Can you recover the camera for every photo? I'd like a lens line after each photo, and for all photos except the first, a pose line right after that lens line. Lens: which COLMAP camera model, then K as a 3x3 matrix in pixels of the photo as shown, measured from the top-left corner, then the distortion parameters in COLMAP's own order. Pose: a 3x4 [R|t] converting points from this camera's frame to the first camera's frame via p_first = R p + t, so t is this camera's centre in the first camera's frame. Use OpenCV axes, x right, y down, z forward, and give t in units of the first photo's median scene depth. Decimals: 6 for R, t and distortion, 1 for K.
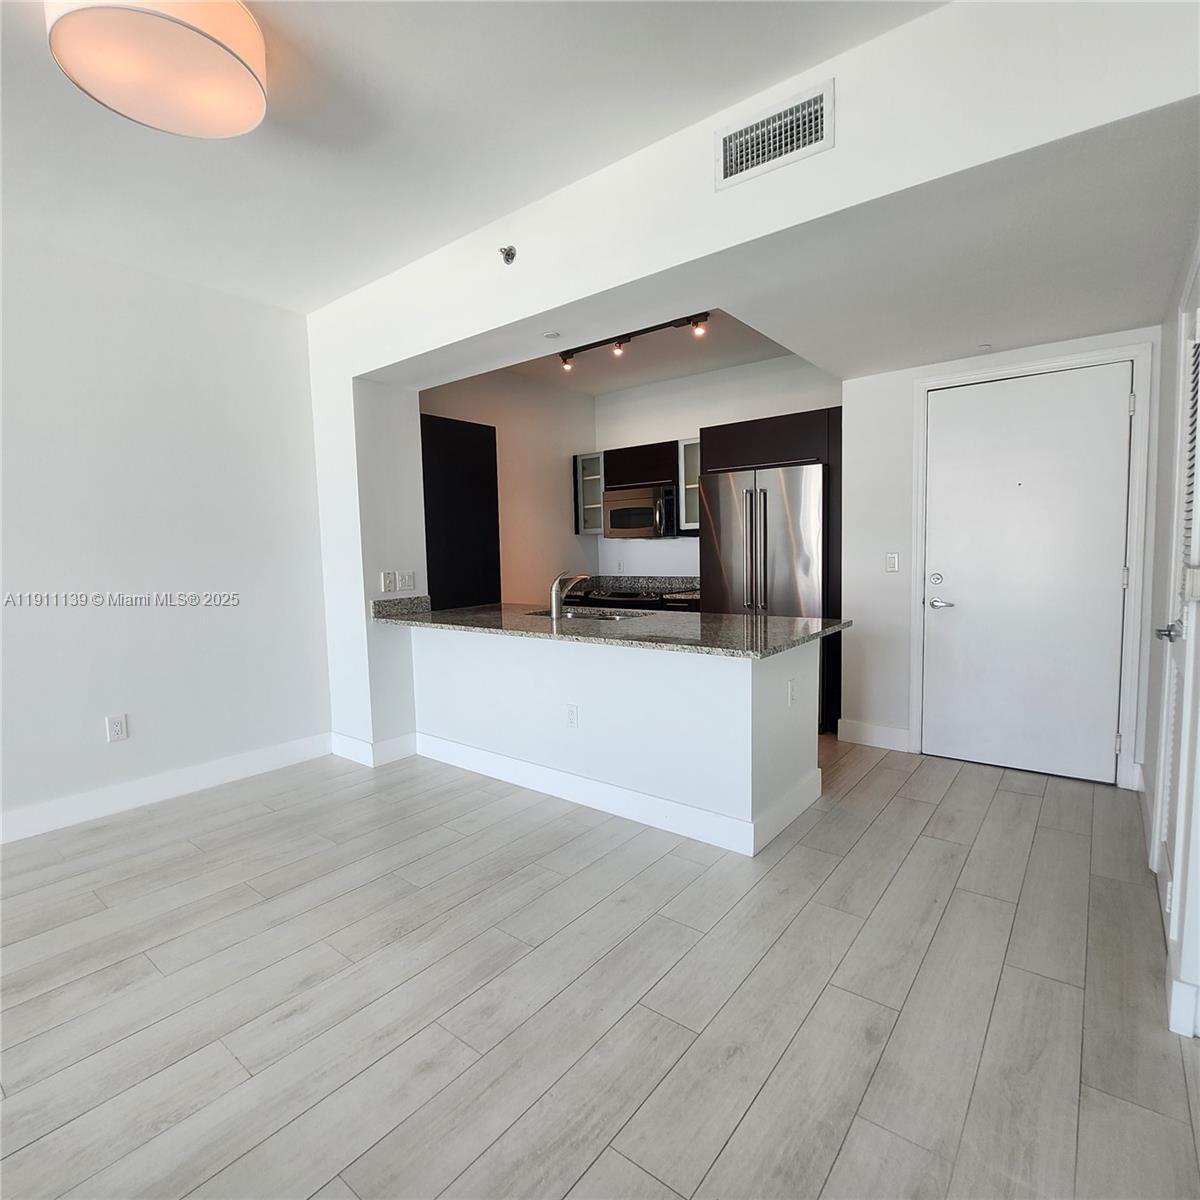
lens RADIAL K [[640.8, 0, 592.6], [0, 640.8, 601.3], [0, 0, 1]] dist [-0.009636, -0.003553]
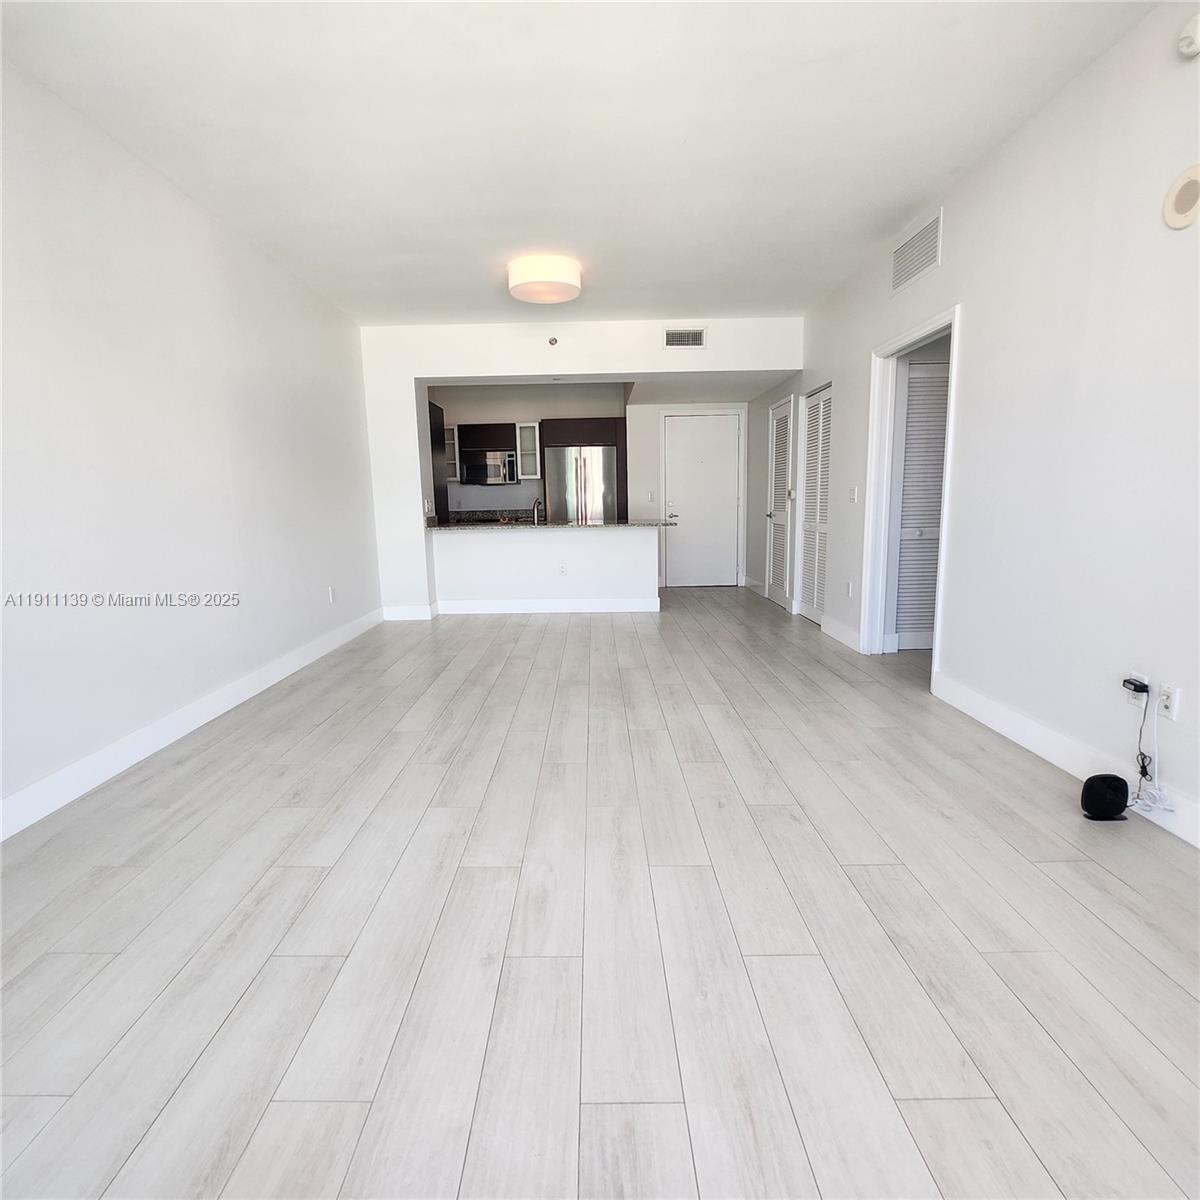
lens RADIAL K [[640.8, 0, 602.0], [0, 640.8, 607.6], [0, 0, 1]] dist [-0.009636, -0.003553]
pose [[0.777458, -0.096798, 0.621441, -0.692339], [0.052226, 0.994609, 0.089587, 0.071556], [-0.626763, -0.037195, 0.778322, -0.379269]]
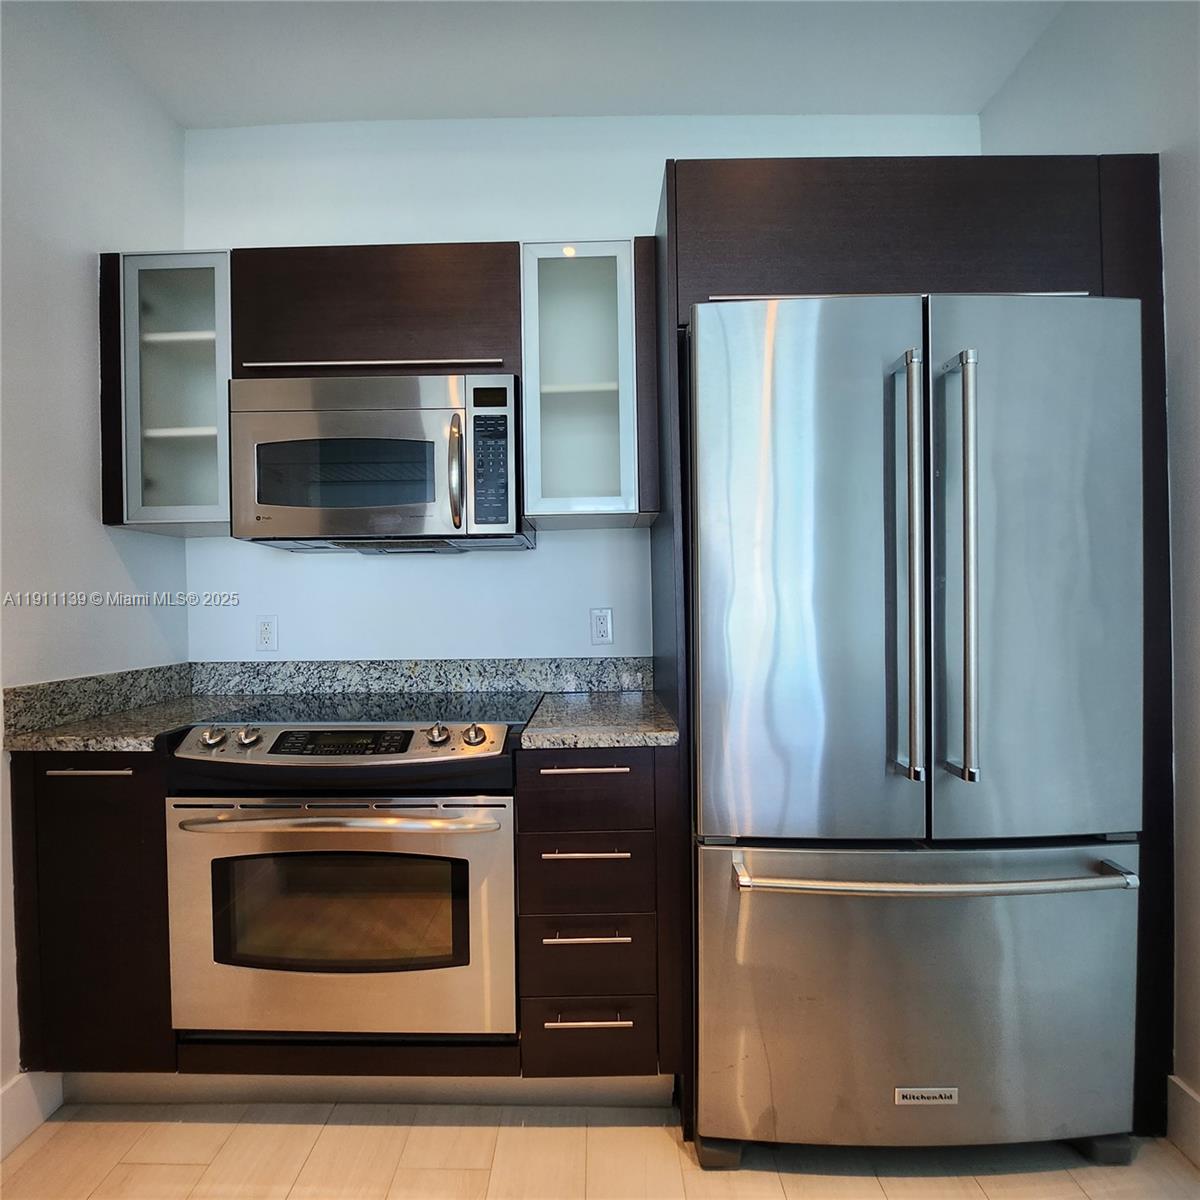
lens RADIAL K [[640.8, 0, 583.6], [0, 640.8, 604.1], [0, 0, 1]] dist [-0.009636, -0.003553]
pose [[0.792690, 0.008887, 0.609560, -0.032921], [0.044325, 0.996407, -0.072168, -0.041334], [-0.608011, 0.084226, 0.789448, 0.690887]]
